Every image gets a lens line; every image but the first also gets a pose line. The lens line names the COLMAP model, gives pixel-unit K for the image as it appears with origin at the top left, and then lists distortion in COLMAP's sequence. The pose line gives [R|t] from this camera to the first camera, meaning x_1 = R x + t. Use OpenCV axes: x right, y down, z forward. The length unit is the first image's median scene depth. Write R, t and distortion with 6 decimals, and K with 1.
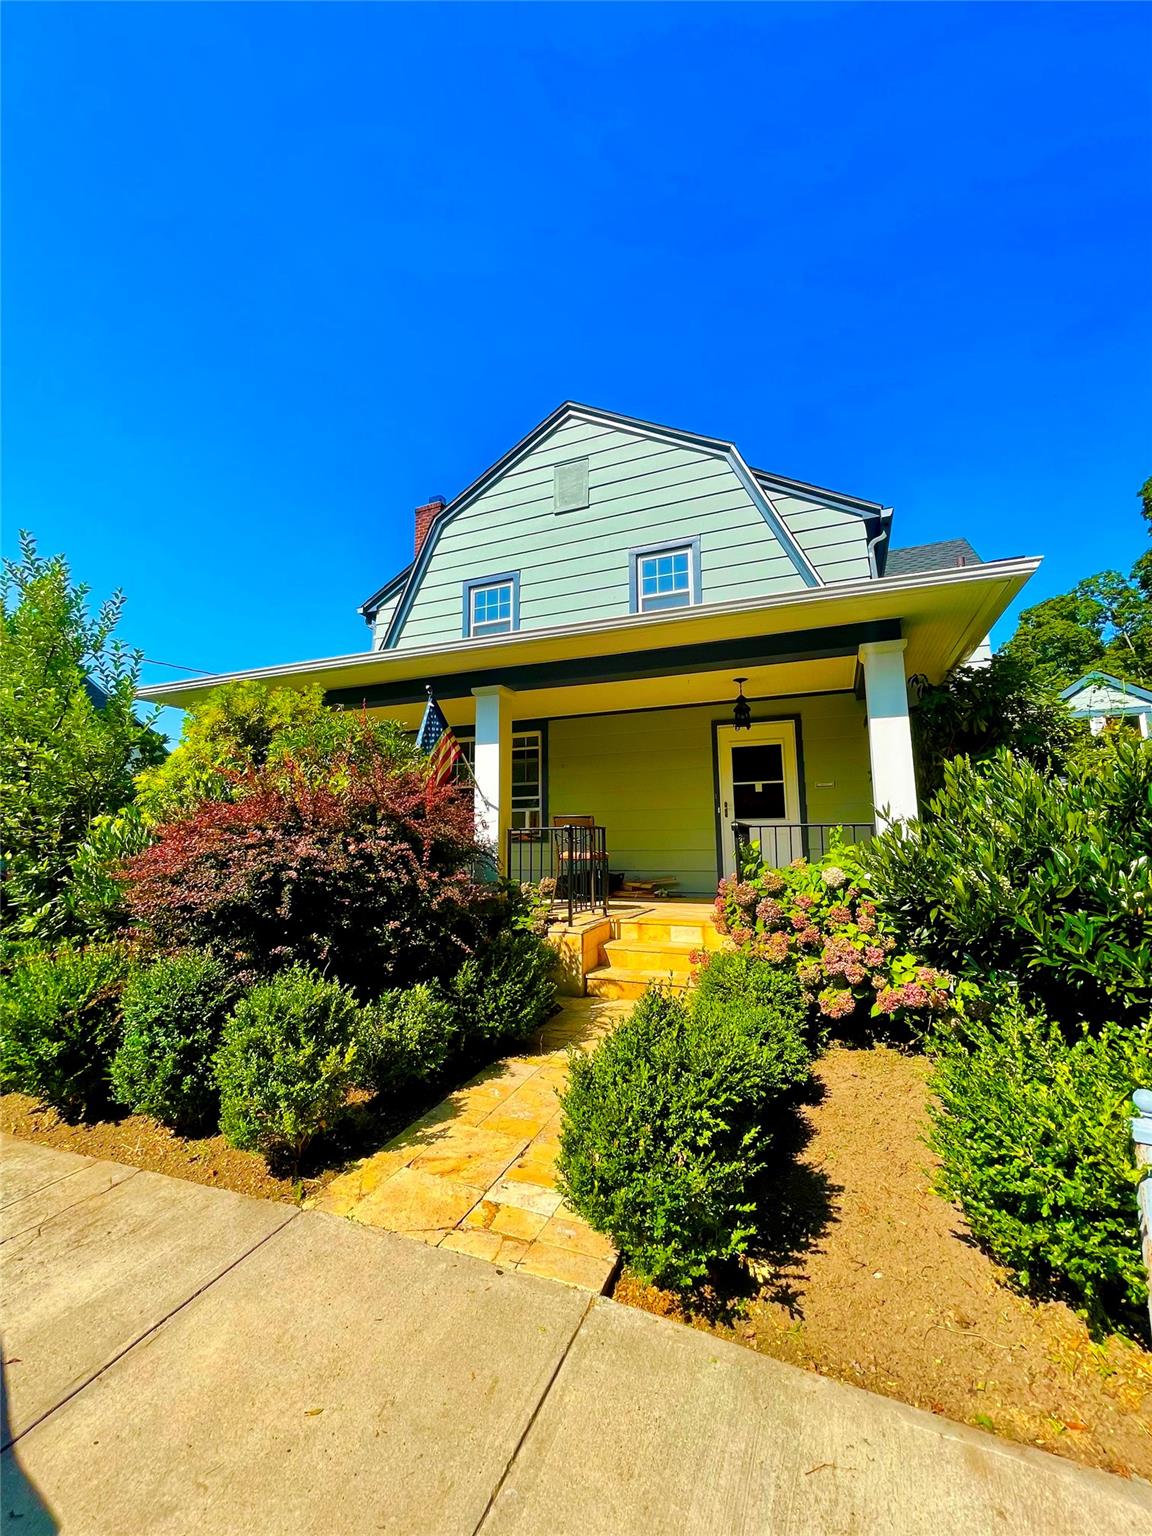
lens RADIAL K [[623.6, 0, 574.3], [0, 623.6, 759.5], [0, 0, 1]] dist [-0.000372, -0.000026]
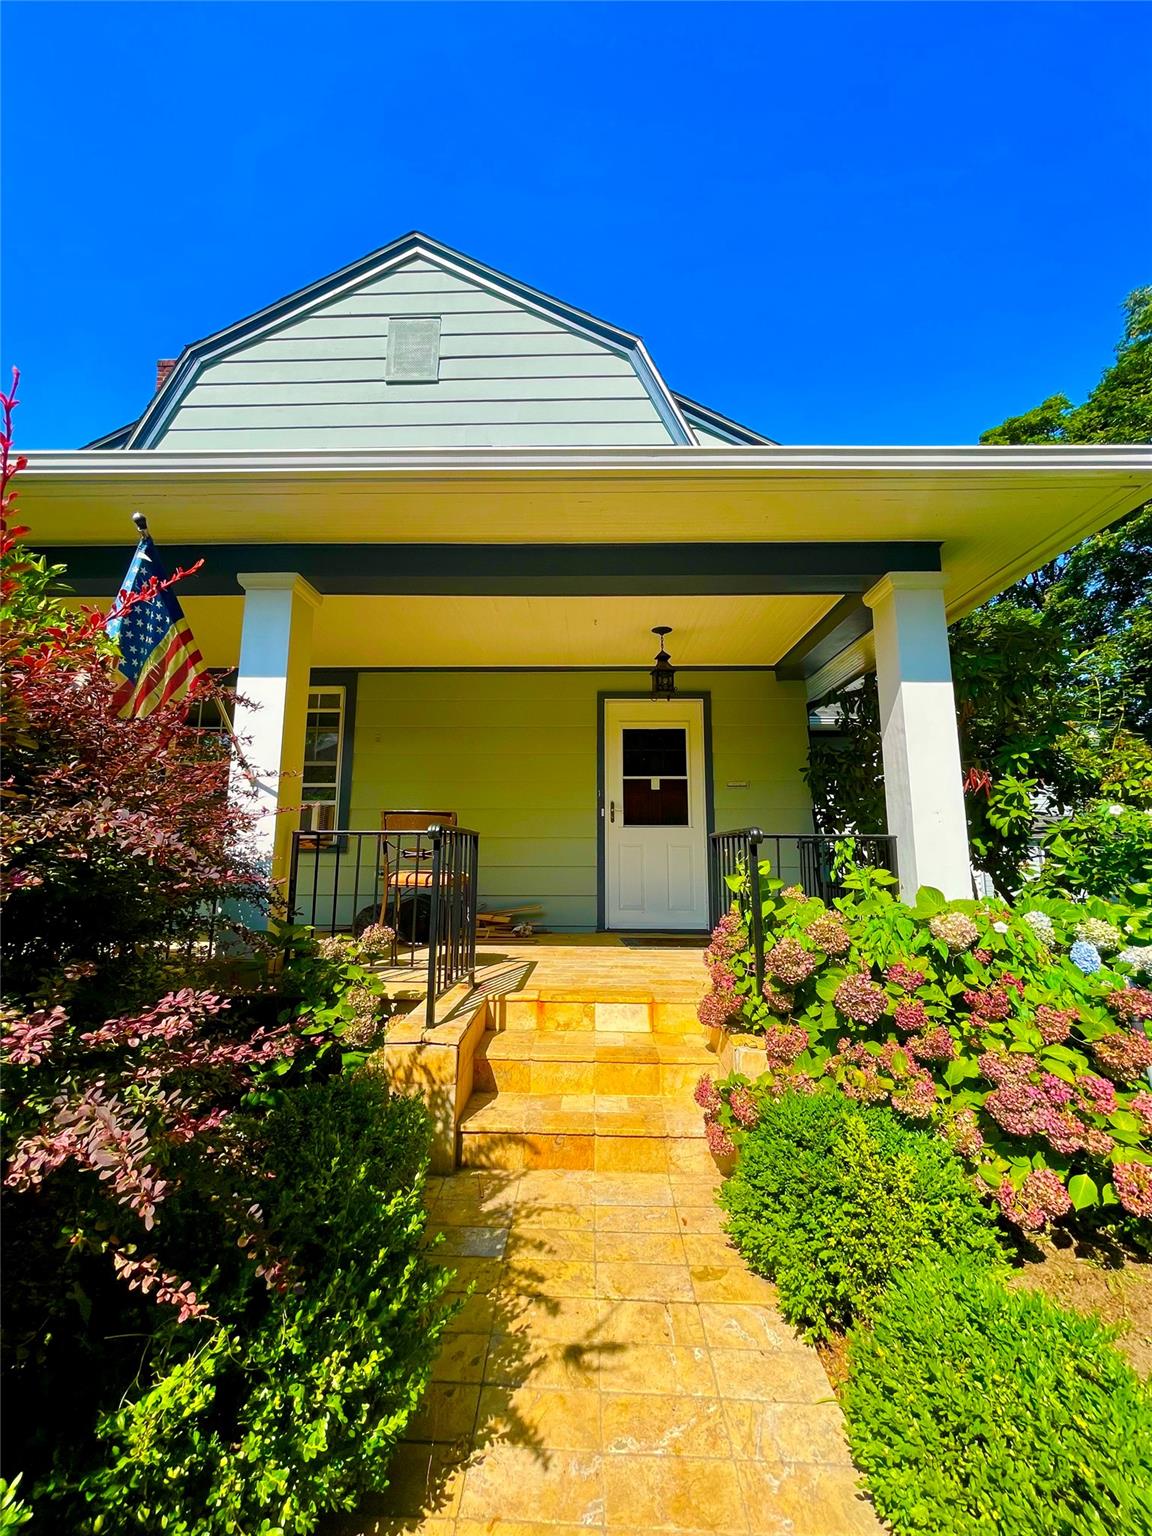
lens RADIAL K [[621.1, 0, 574.6], [0, 621.1, 757.5], [0, 0, 1]] dist [-0.002277, 0.000131]
pose [[0.934956, 0.065195, 0.348722, -0.059311], [-0.059959, 0.997867, -0.025800, 0.038287], [-0.349661, 0.003213, 0.936871, 0.333581]]
